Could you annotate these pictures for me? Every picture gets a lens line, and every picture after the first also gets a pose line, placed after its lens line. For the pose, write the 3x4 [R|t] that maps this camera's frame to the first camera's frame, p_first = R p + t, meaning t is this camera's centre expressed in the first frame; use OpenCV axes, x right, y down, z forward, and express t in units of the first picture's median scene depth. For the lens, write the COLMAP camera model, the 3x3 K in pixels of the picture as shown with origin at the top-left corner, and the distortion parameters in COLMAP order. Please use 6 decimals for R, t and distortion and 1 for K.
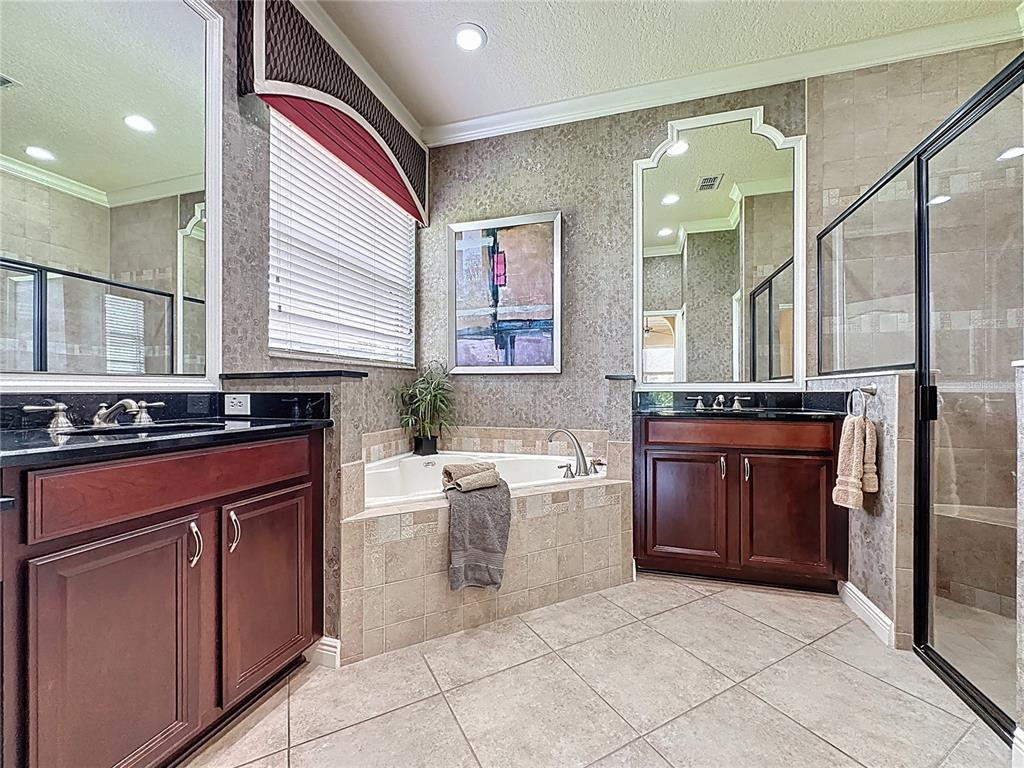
lens RADIAL K [[418.6, 0, 513.0], [0, 418.6, 390.1], [0, 0, 1]] dist [-0.005338, 0.000873]
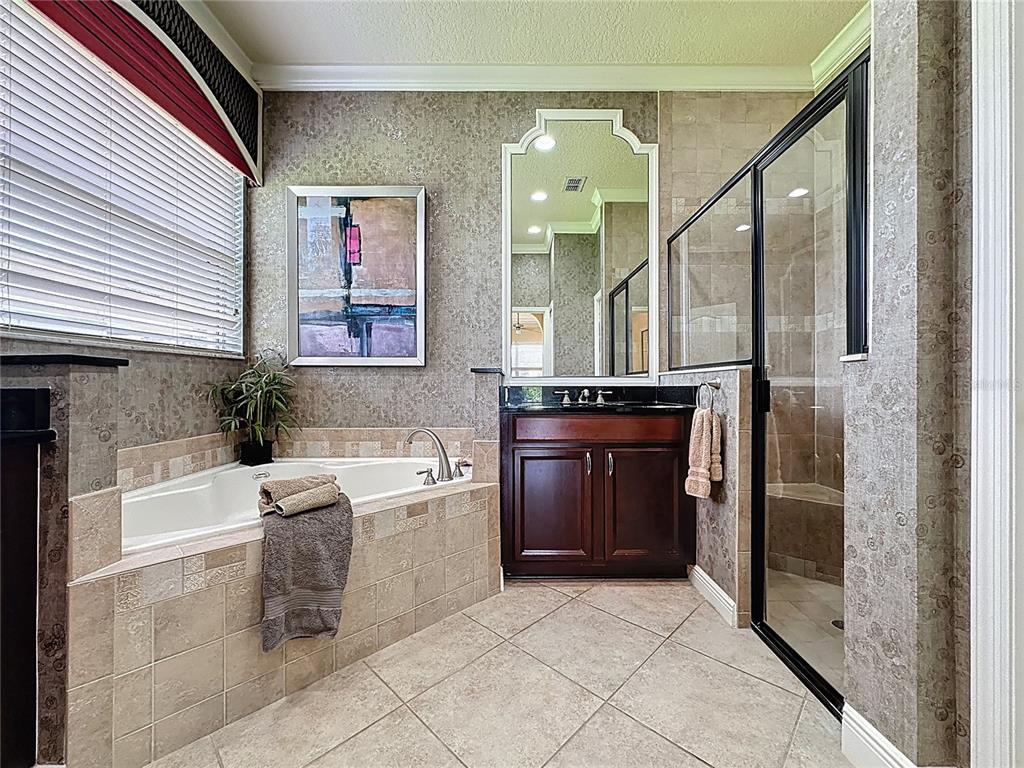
lens RADIAL K [[418.6, 0, 519.0], [0, 418.6, 383.6], [0, 0, 1]] dist [-0.005338, 0.000873]
pose [[0.952231, -0.000287, 0.305378, 0.047461], [0.001385, 0.999993, -0.003379, 0.001032], [-0.305375, 0.003640, 0.952225, 0.114733]]
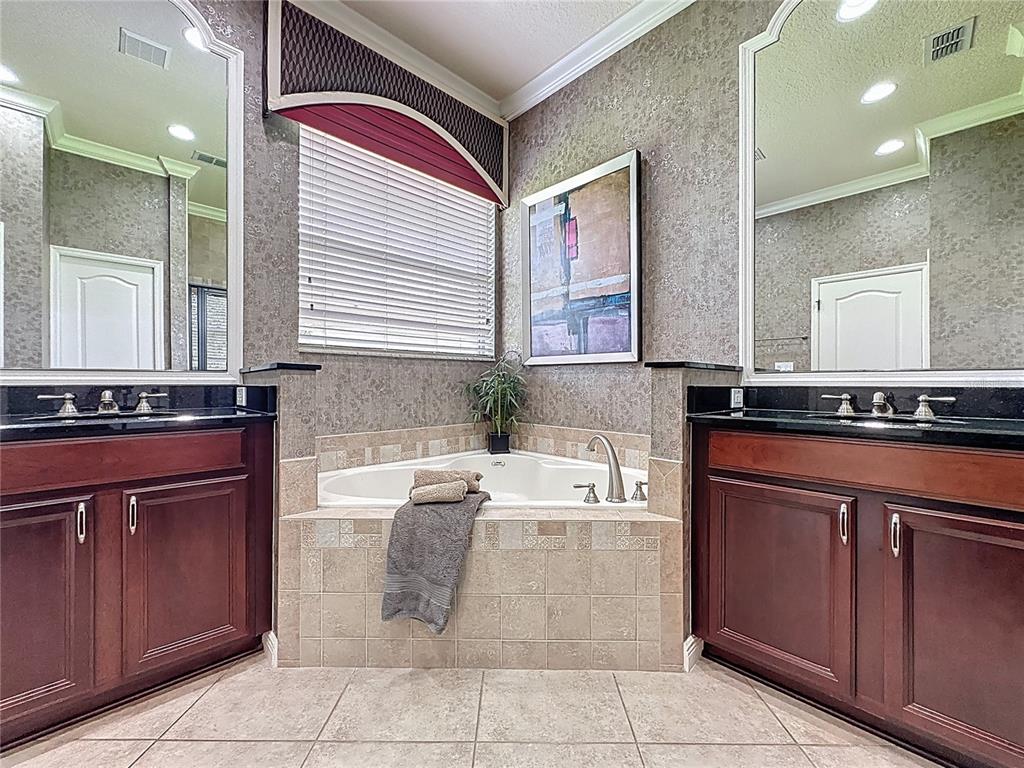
lens RADIAL K [[418.6, 0, 483.1], [0, 418.6, 384.5], [0, 0, 1]] dist [-0.005338, 0.000873]
pose [[0.871788, 0.001991, -0.489879, 0.353428], [-0.000879, 0.999996, 0.002499, -0.000071], [0.489883, -0.001748, 0.871787, 0.283713]]
